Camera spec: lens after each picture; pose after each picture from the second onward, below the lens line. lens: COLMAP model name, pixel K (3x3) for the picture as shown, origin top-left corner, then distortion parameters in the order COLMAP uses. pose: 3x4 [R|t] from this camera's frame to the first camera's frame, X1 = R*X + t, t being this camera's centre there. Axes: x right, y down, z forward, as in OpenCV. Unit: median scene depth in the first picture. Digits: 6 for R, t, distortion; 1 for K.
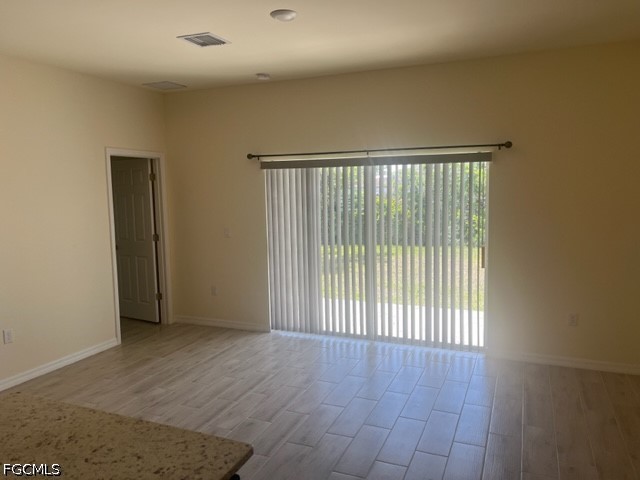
lens RADIAL K [[482.1, 0, 318.0], [0, 482.1, 238.1], [0, 0, 1]] dist [0.049802, -0.060524]
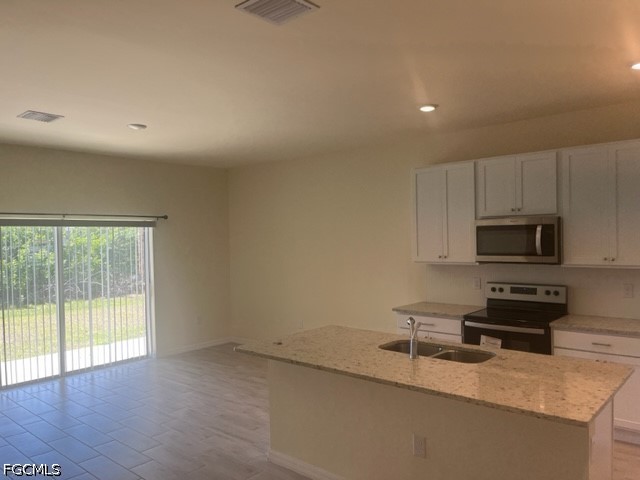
lens RADIAL K [[482.1, 0, 318.0], [0, 482.1, 238.1], [0, 0, 1]] dist [0.049802, -0.060524]
pose [[0.304631, 0.014547, 0.952359, -0.934383], [0.126325, 0.990433, -0.055536, 0.027938], [-0.944056, 0.137225, 0.299879, 0.048513]]
